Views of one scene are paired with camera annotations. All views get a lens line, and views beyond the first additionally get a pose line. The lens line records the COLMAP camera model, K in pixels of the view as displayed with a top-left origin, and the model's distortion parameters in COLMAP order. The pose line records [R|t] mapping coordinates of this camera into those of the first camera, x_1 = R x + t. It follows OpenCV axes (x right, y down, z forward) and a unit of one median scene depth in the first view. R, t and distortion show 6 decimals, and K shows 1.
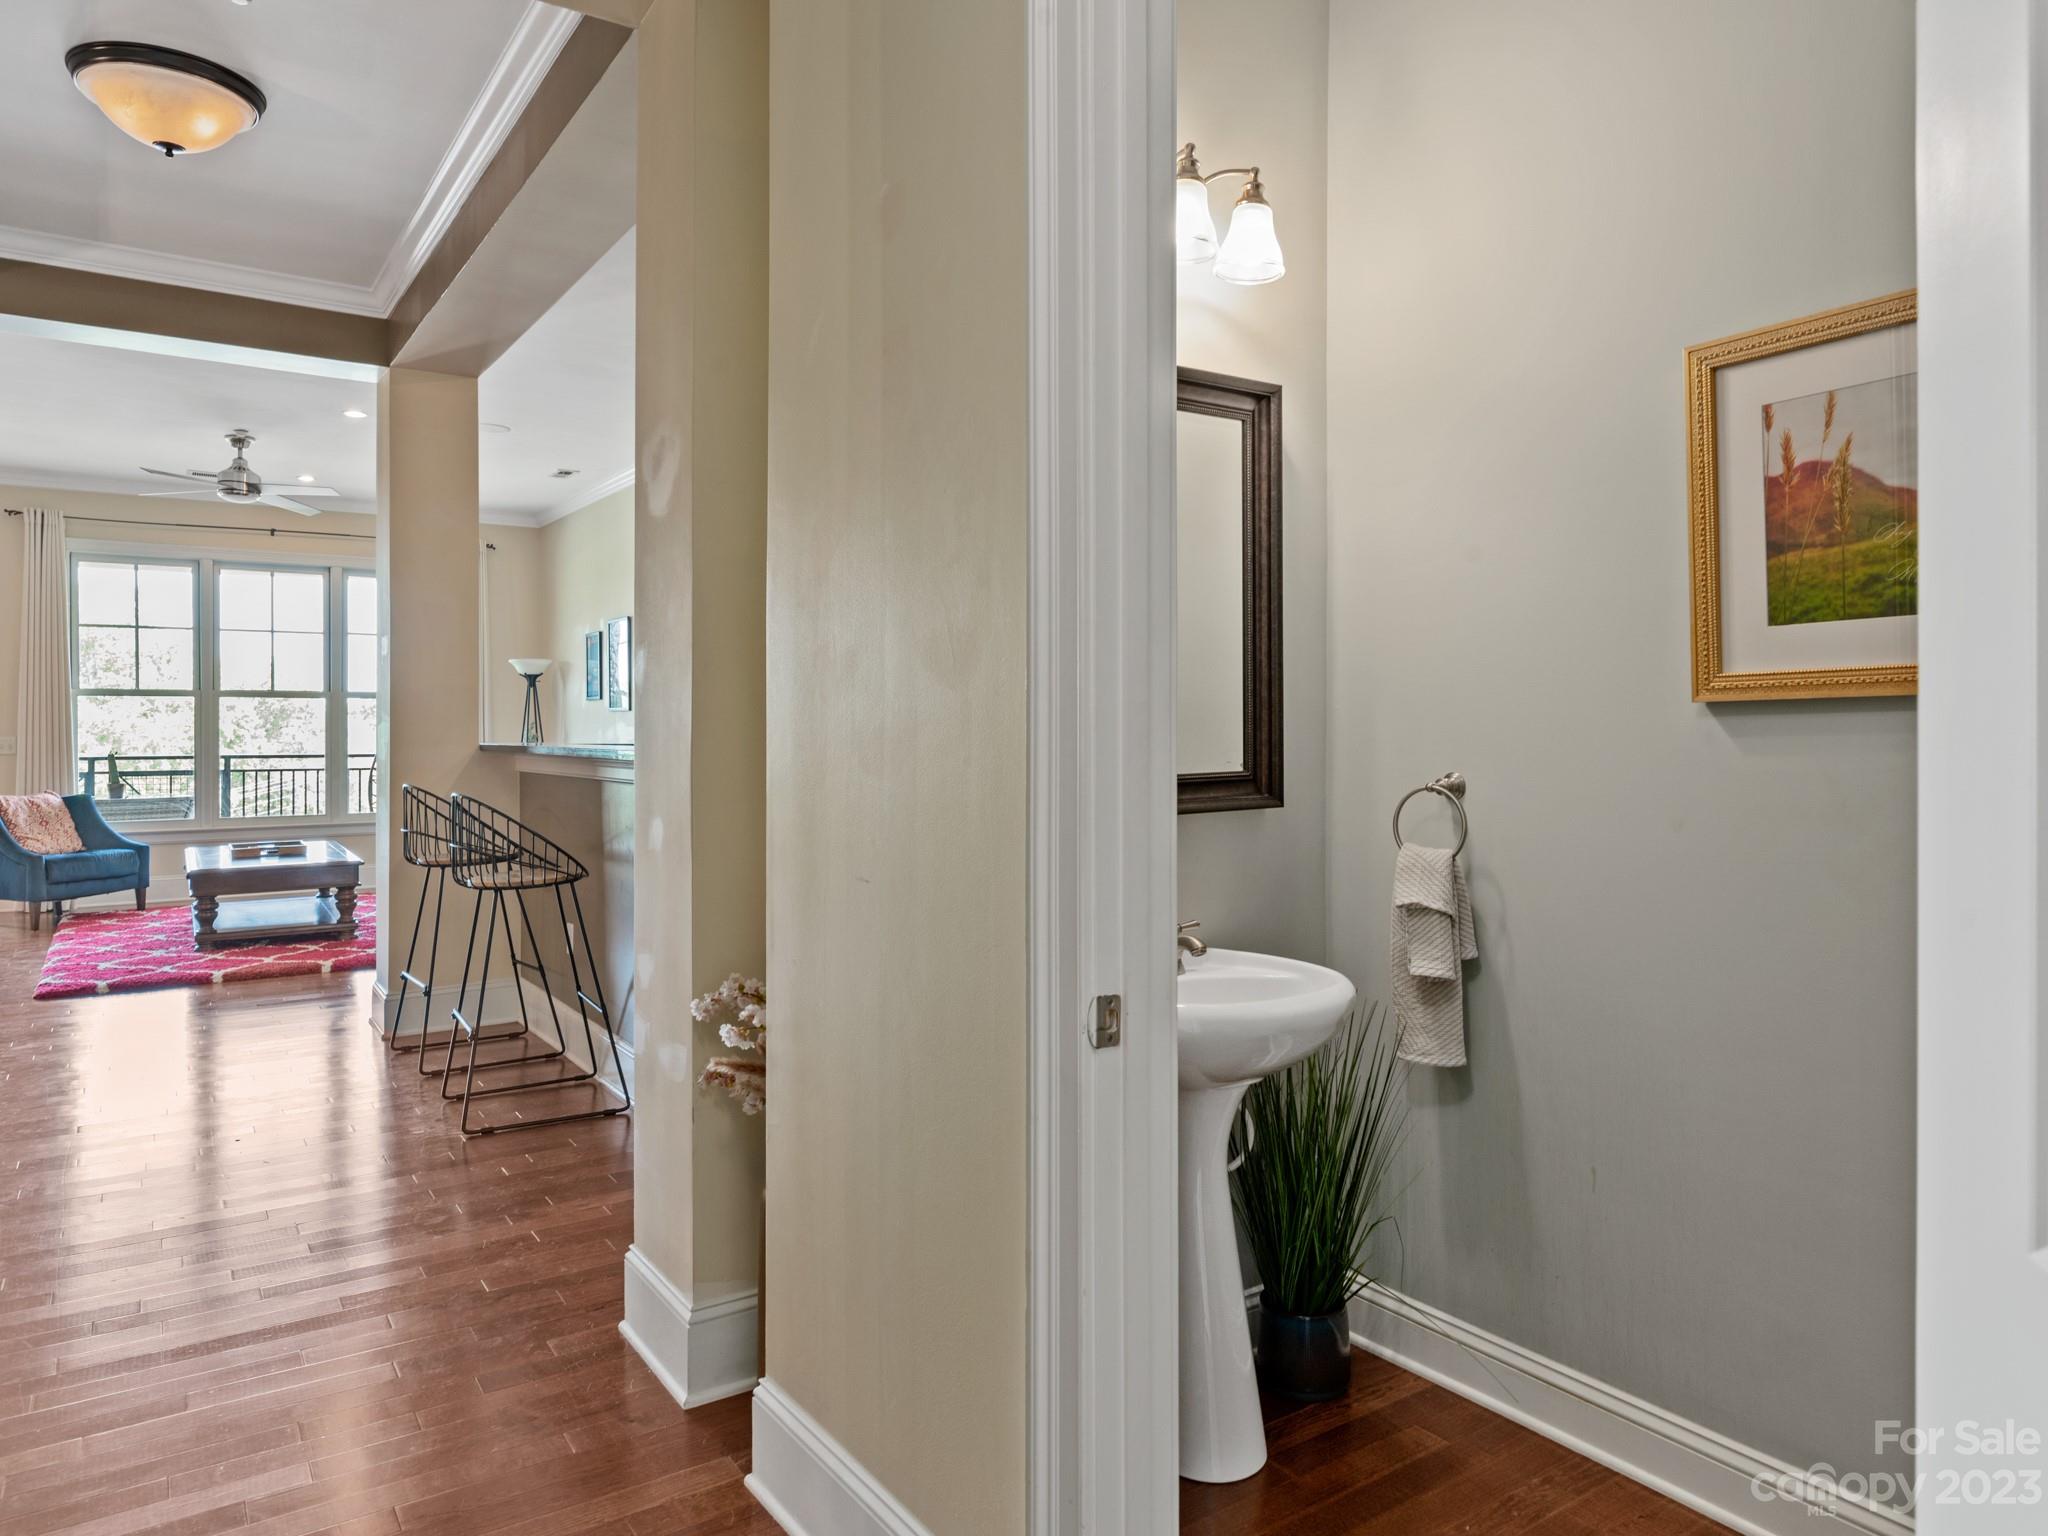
lens RADIAL K [[1293.3, 0, 1023.7], [0, 1293.3, 735.3], [0, 0, 1]] dist [0.001245, 0.000745]
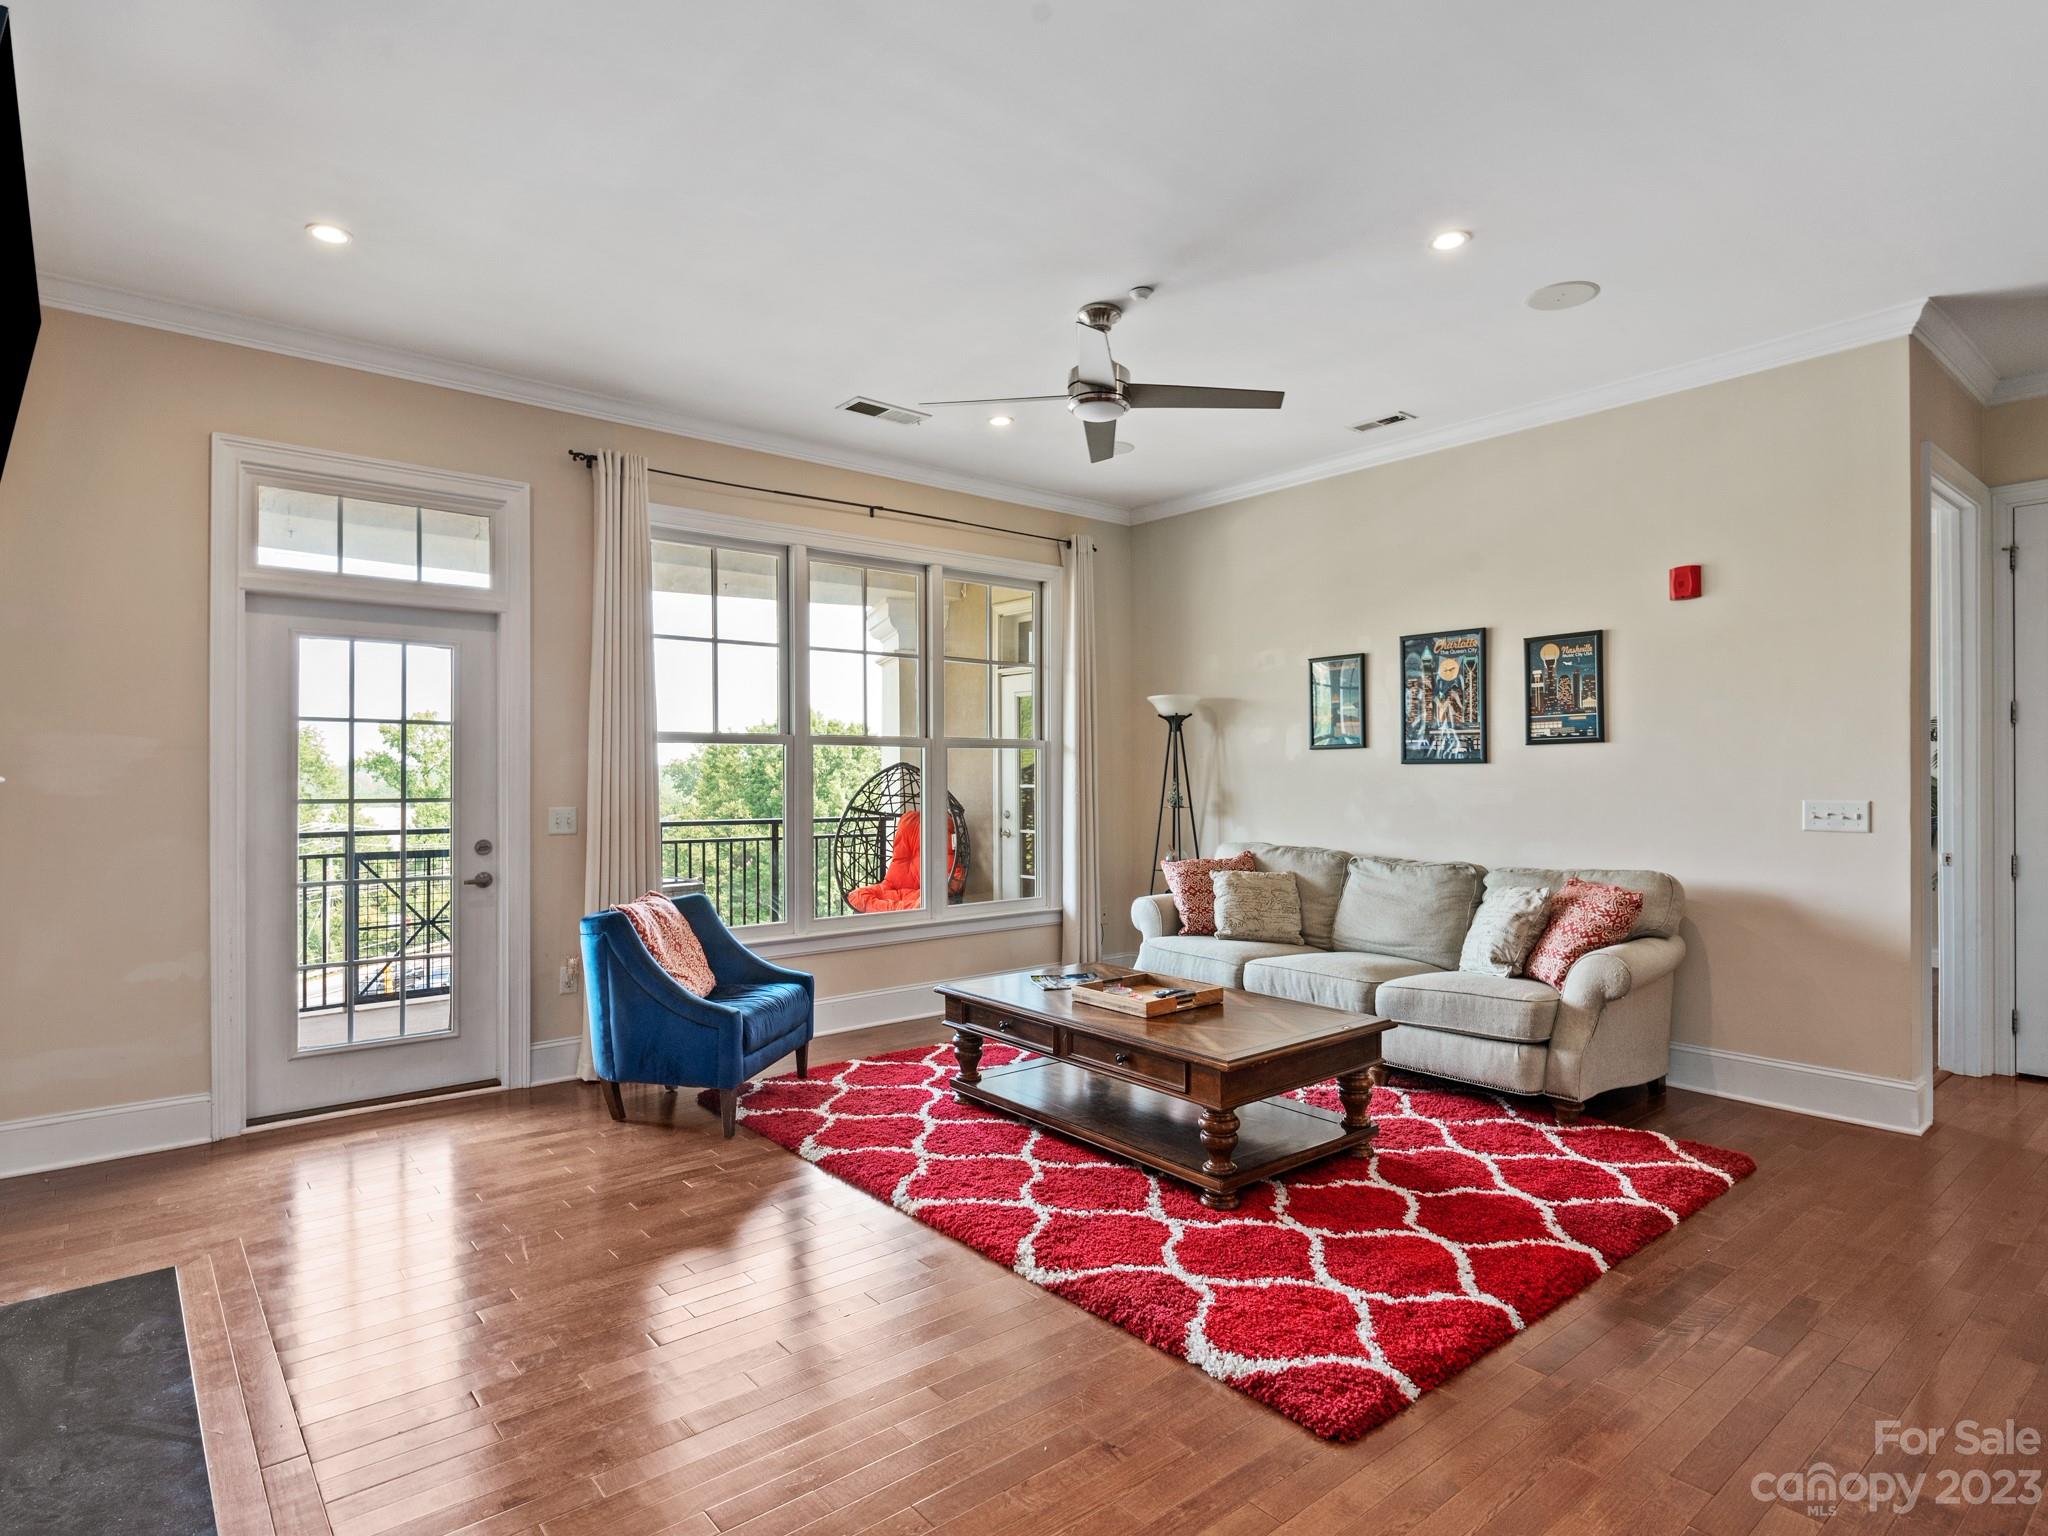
lens RADIAL K [[1096.4, 0, 1024.0], [0, 1096.4, 768.0], [0, 0, 1]] dist [0.001488, -0.000714]
pose [[0.995436, -0.003069, 0.095382, -0.880336], [0.004495, 0.999881, -0.014741, -0.012913], [-0.095325, 0.015103, 0.995332, 0.634753]]
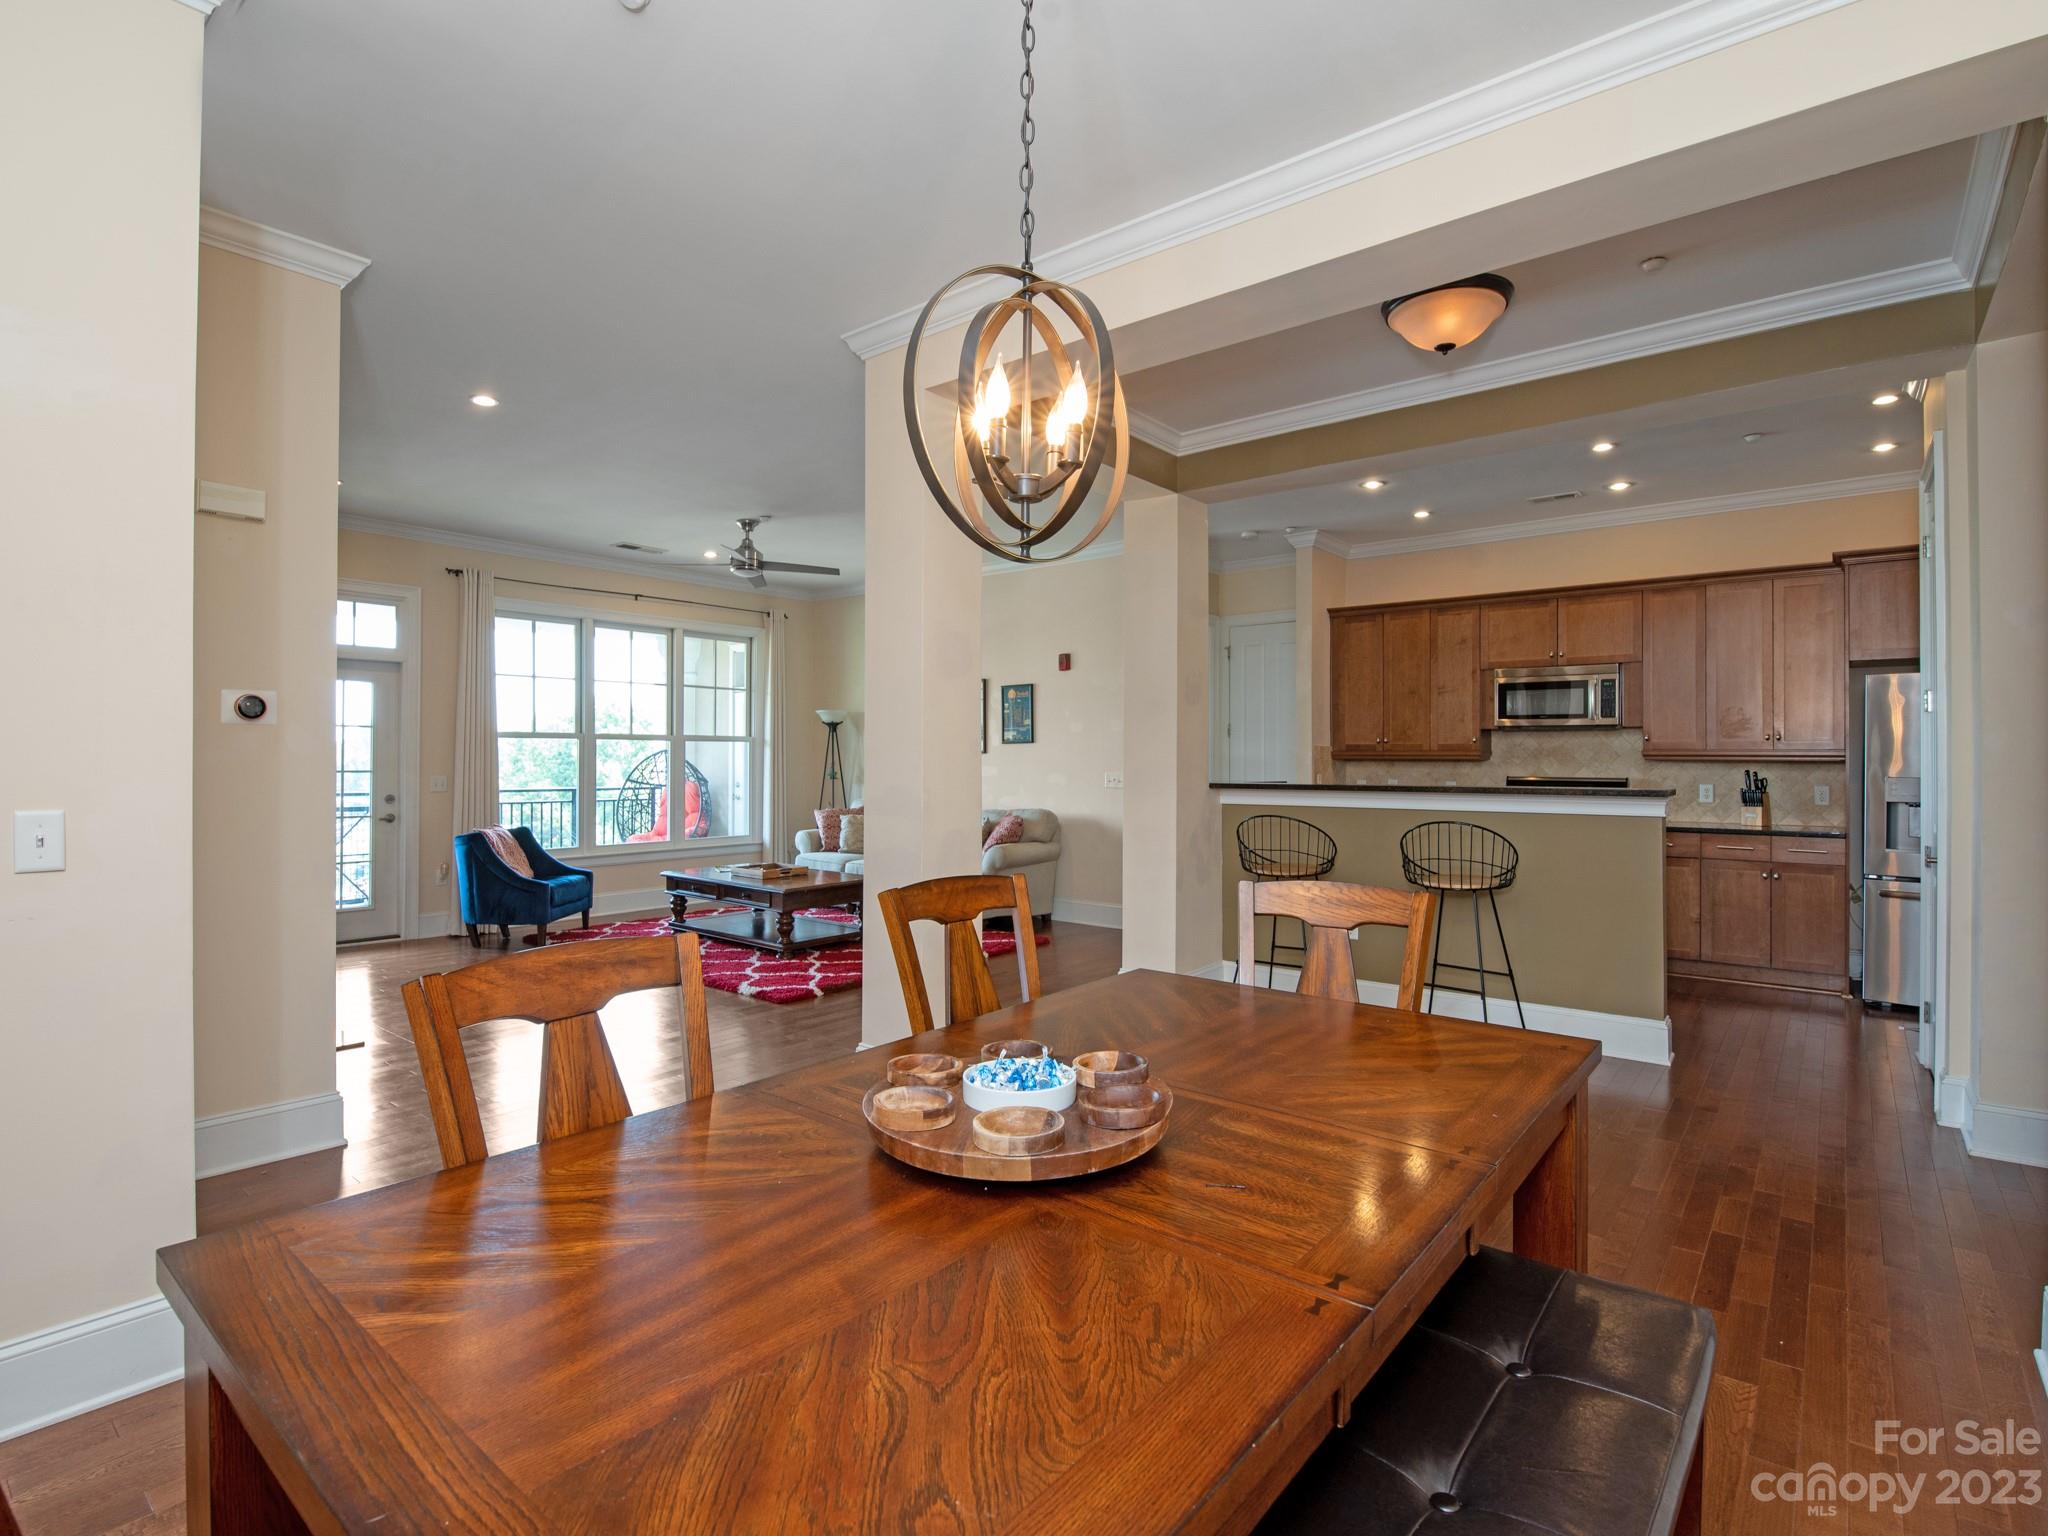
lens RADIAL K [[1005.2, 0, 1028.7], [0, 1005.2, 759.8], [0, 0, 1]] dist [-0.001209, 0.000392]
pose [[0.957878, 0.000503, 0.287175, -0.794080], [0.001126, 0.999984, -0.005510, -0.010612], [-0.287173, 0.005601, 0.957862, 0.064300]]
